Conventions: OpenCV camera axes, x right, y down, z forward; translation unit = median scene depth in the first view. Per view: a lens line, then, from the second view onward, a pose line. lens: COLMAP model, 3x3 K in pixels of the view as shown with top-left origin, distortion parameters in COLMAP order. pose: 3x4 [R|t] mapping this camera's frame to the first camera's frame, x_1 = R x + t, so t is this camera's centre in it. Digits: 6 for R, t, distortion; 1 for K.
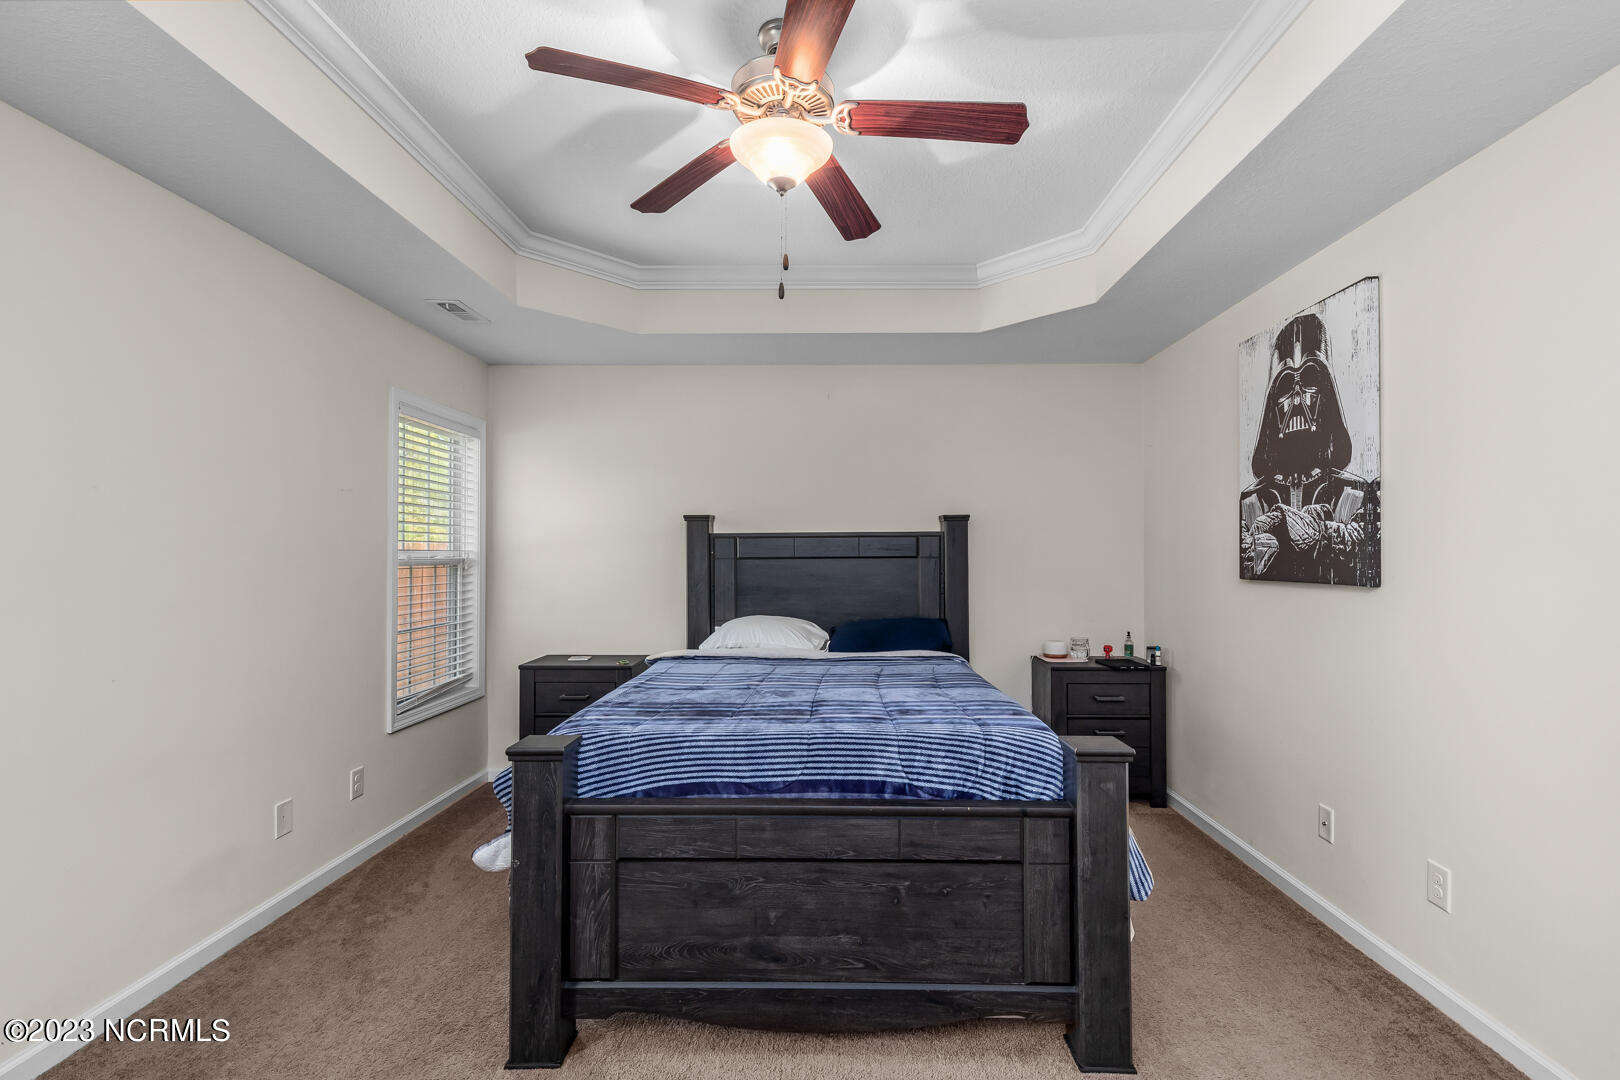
lens RADIAL K [[743.9, 0, 819.6], [0, 743.9, 545.7], [0, 0, 1]] dist [0.010908, -0.000829]
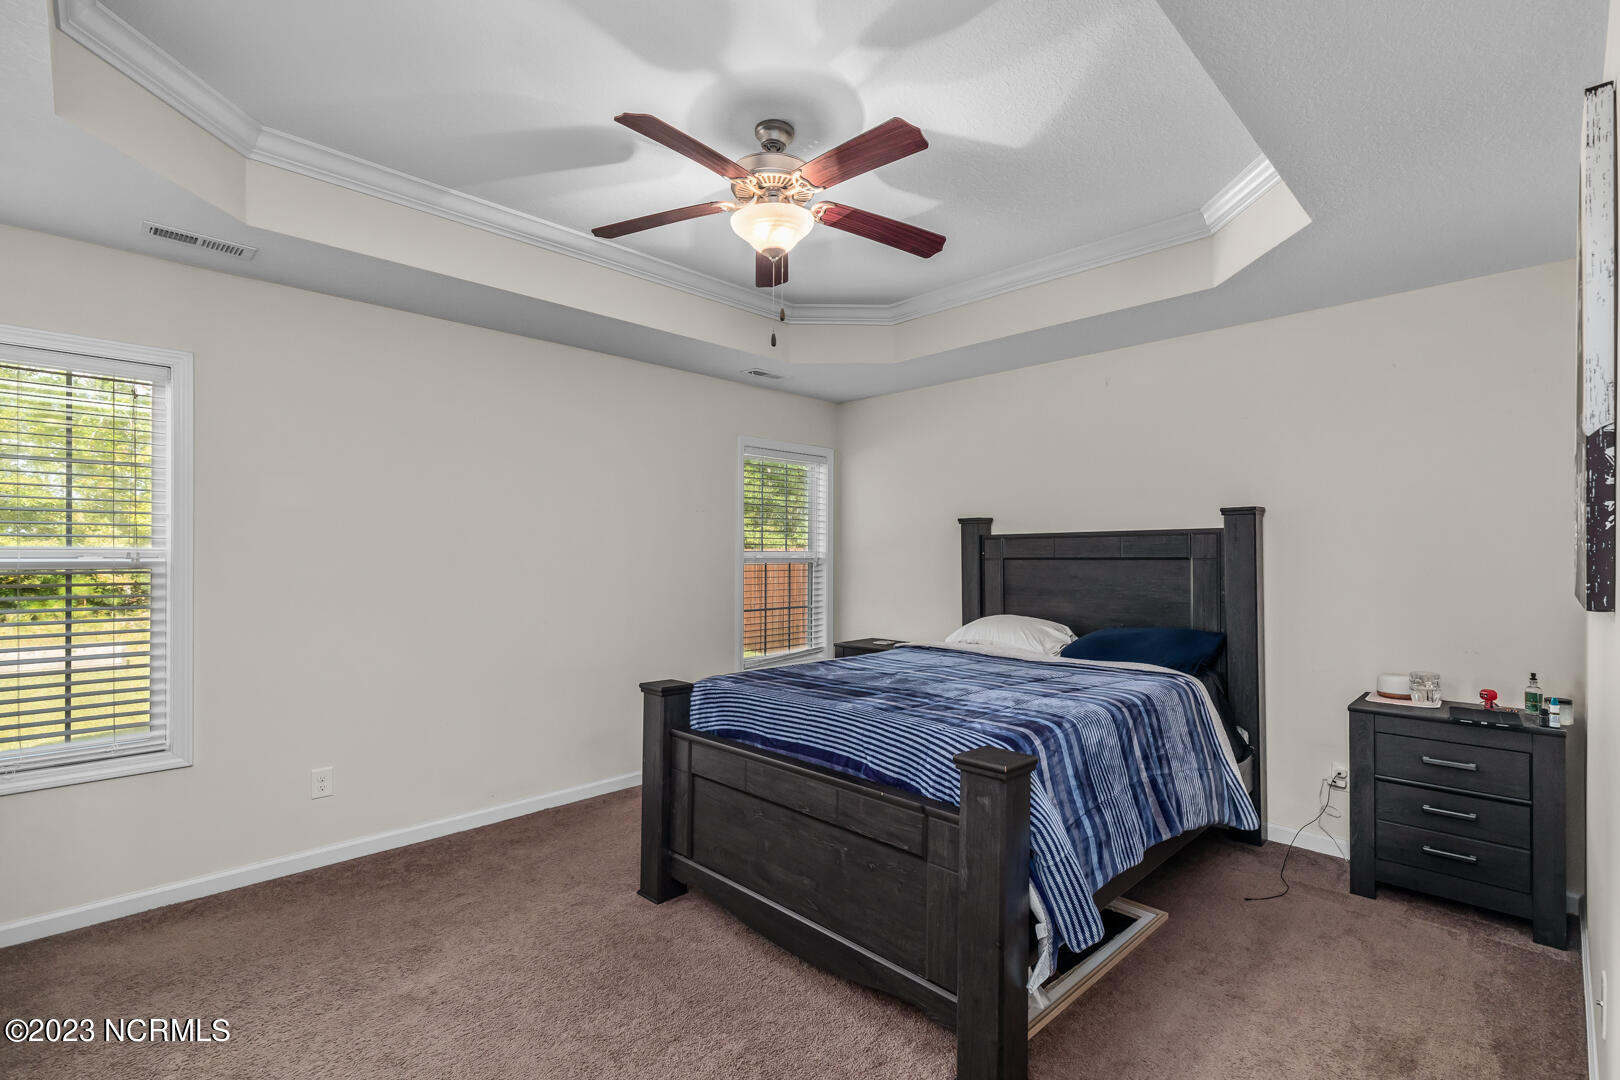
lens RADIAL K [[743.9, 0, 824.2], [0, 743.9, 549.8], [0, 0, 1]] dist [0.010908, -0.000829]
pose [[0.712917, -0.004488, -0.701234, 0.465034], [0.007748, 0.999969, 0.001476, 0.000631], [0.701205, -0.006486, 0.712930, 0.096050]]
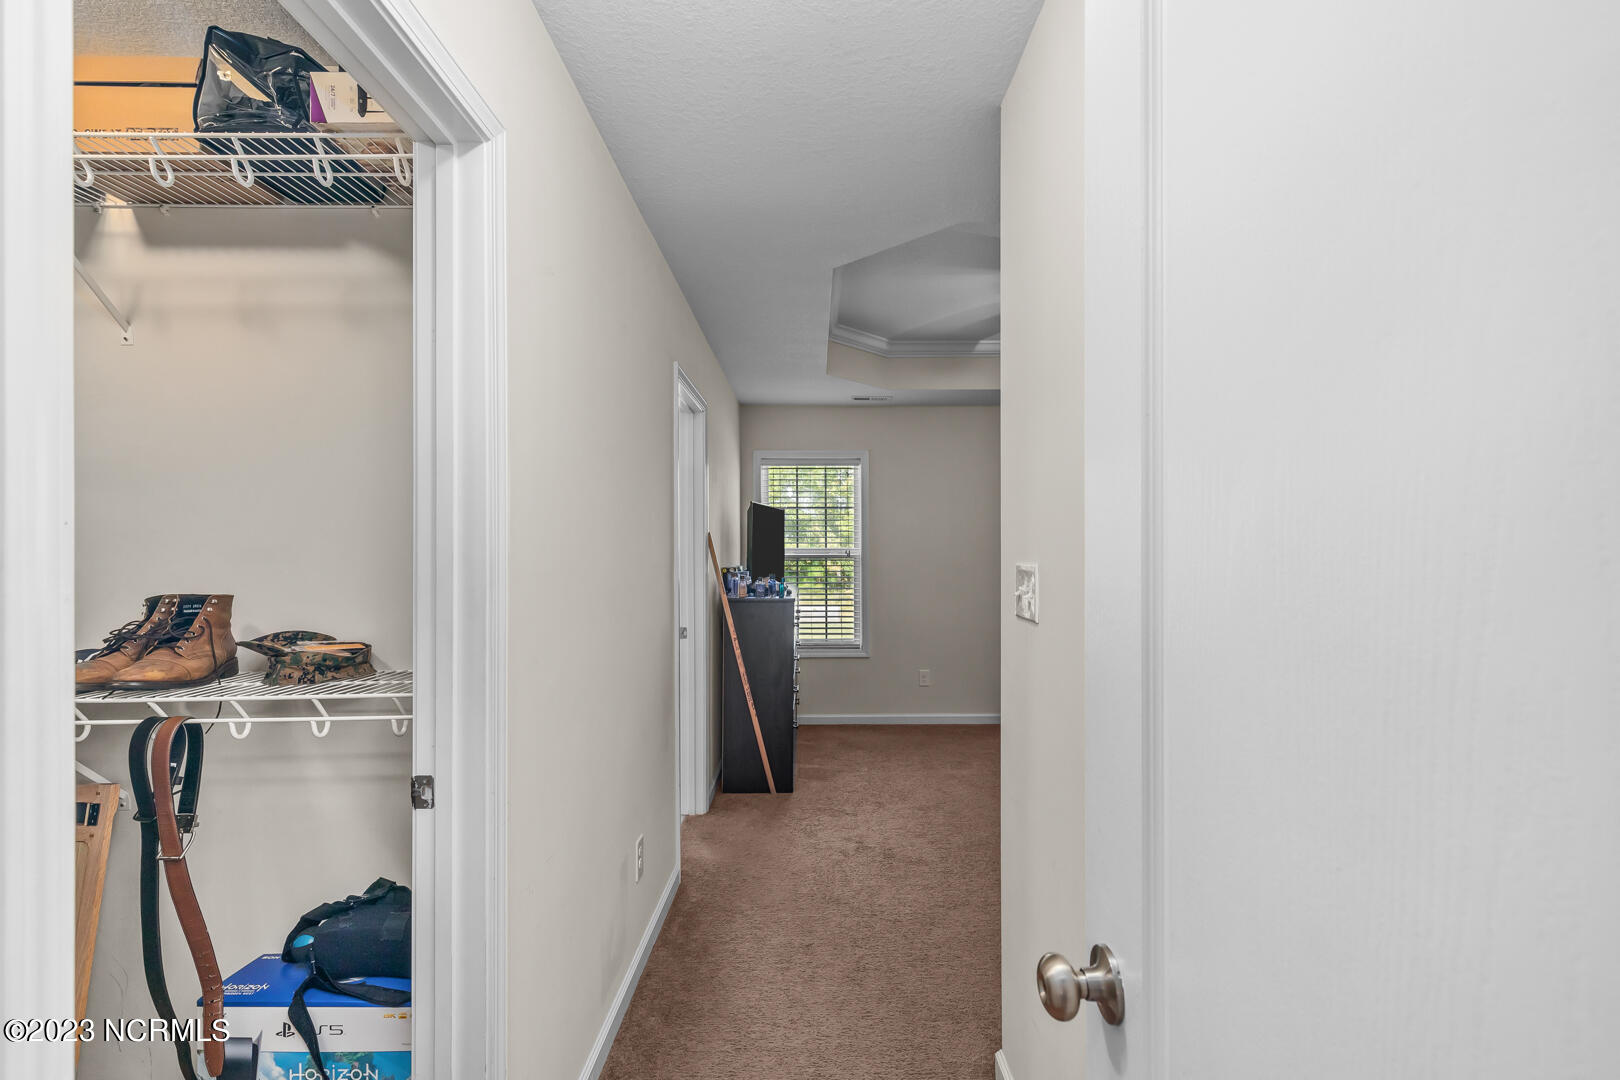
lens RADIAL K [[743.9, 0, 812.1], [0, 743.9, 546.3], [0, 0, 1]] dist [0.010908, -0.000829]
pose [[0.009732, -0.004385, -0.999943, 1.033487], [0.014519, 0.999886, -0.004244, -0.006079], [0.999847, -0.014476, 0.009795, 0.055412]]
